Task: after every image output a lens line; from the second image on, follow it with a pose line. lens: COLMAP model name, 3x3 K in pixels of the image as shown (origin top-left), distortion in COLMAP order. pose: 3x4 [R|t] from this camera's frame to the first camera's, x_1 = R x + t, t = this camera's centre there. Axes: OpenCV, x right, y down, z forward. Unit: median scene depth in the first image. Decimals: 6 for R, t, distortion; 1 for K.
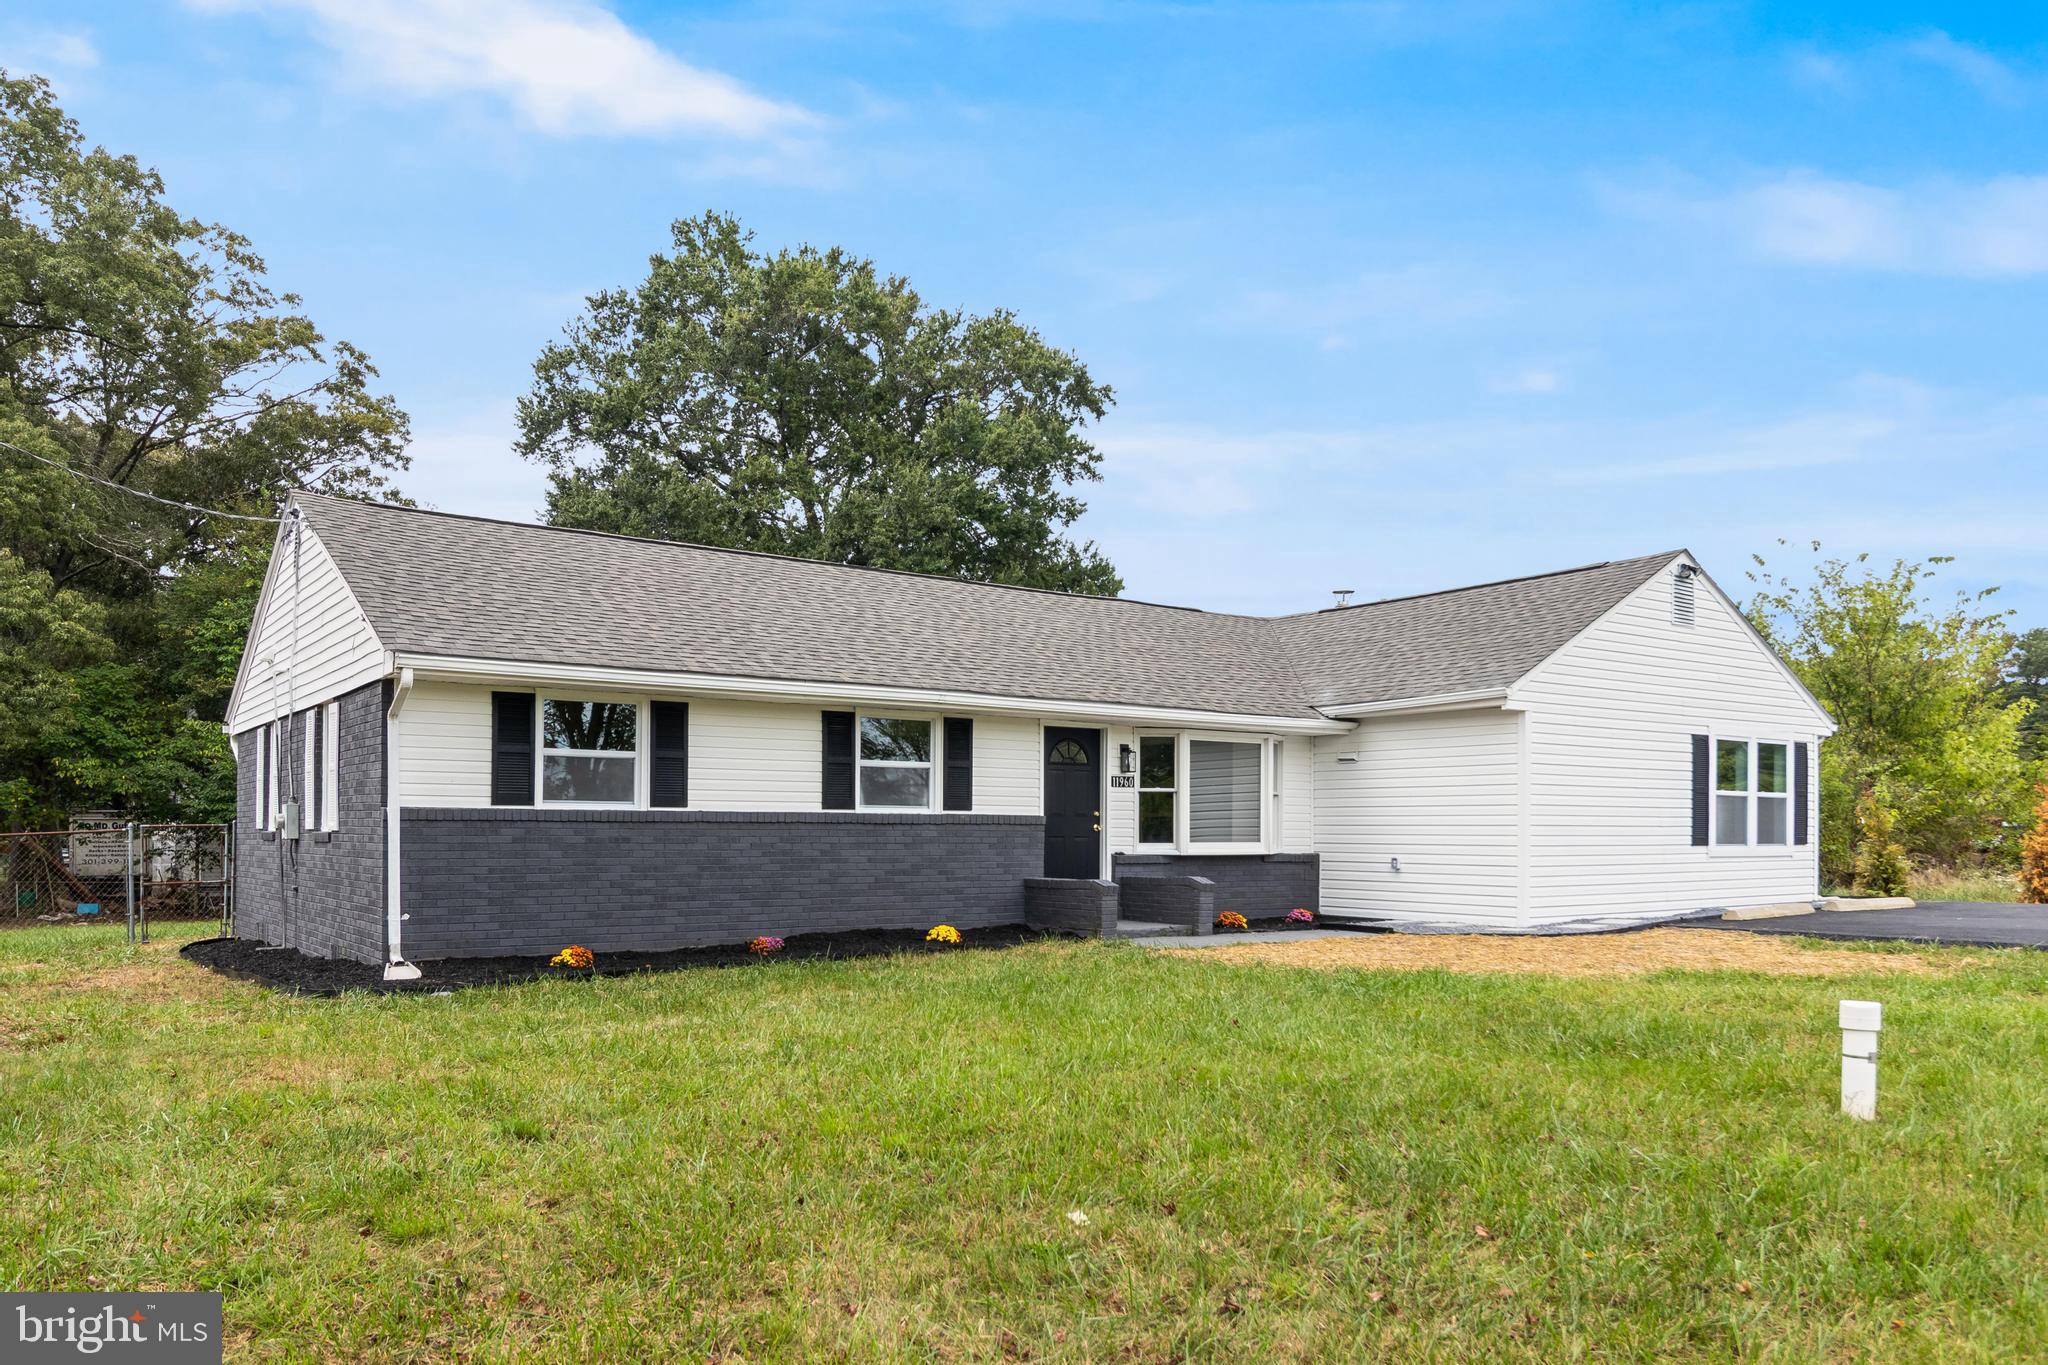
lens RADIAL K [[1518.8, 0, 1021.2], [0, 1518.8, 844.7], [0, 0, 1]] dist [-0.000556, 0.006253]
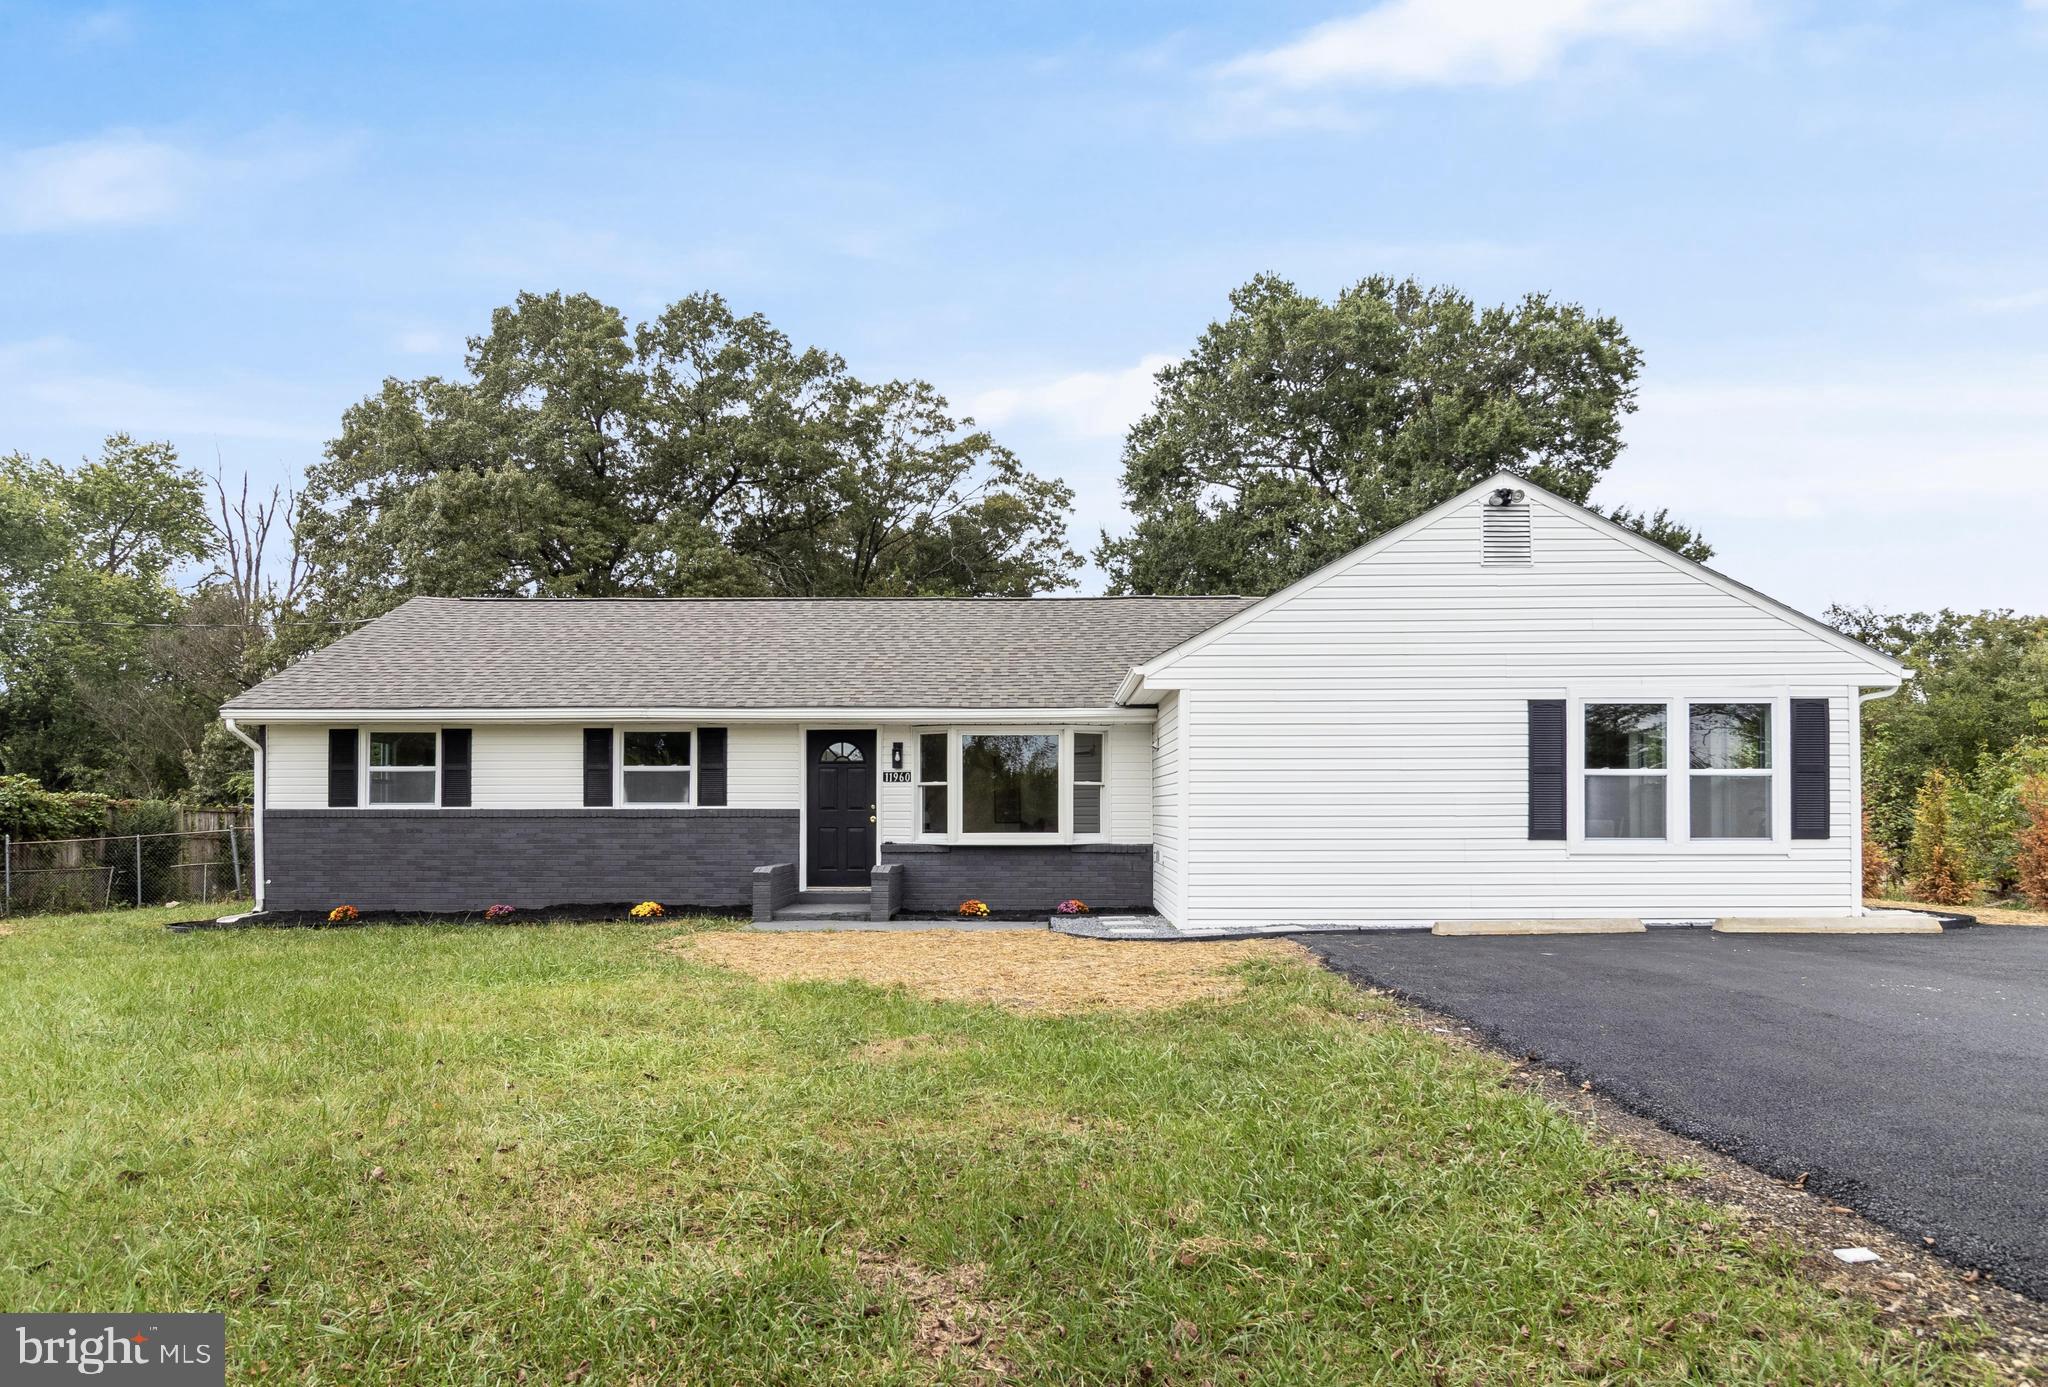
lens RADIAL K [[1312.7, 0, 1031.6], [0, 1312.7, 807.8], [0, 0, 1]] dist [0.001820, 0.002754]
pose [[0.780453, -0.006860, -0.625177, 0.834004], [-0.001321, 0.999919, -0.012620, -0.008717], [0.625213, 0.010675, 0.780381, 0.375609]]
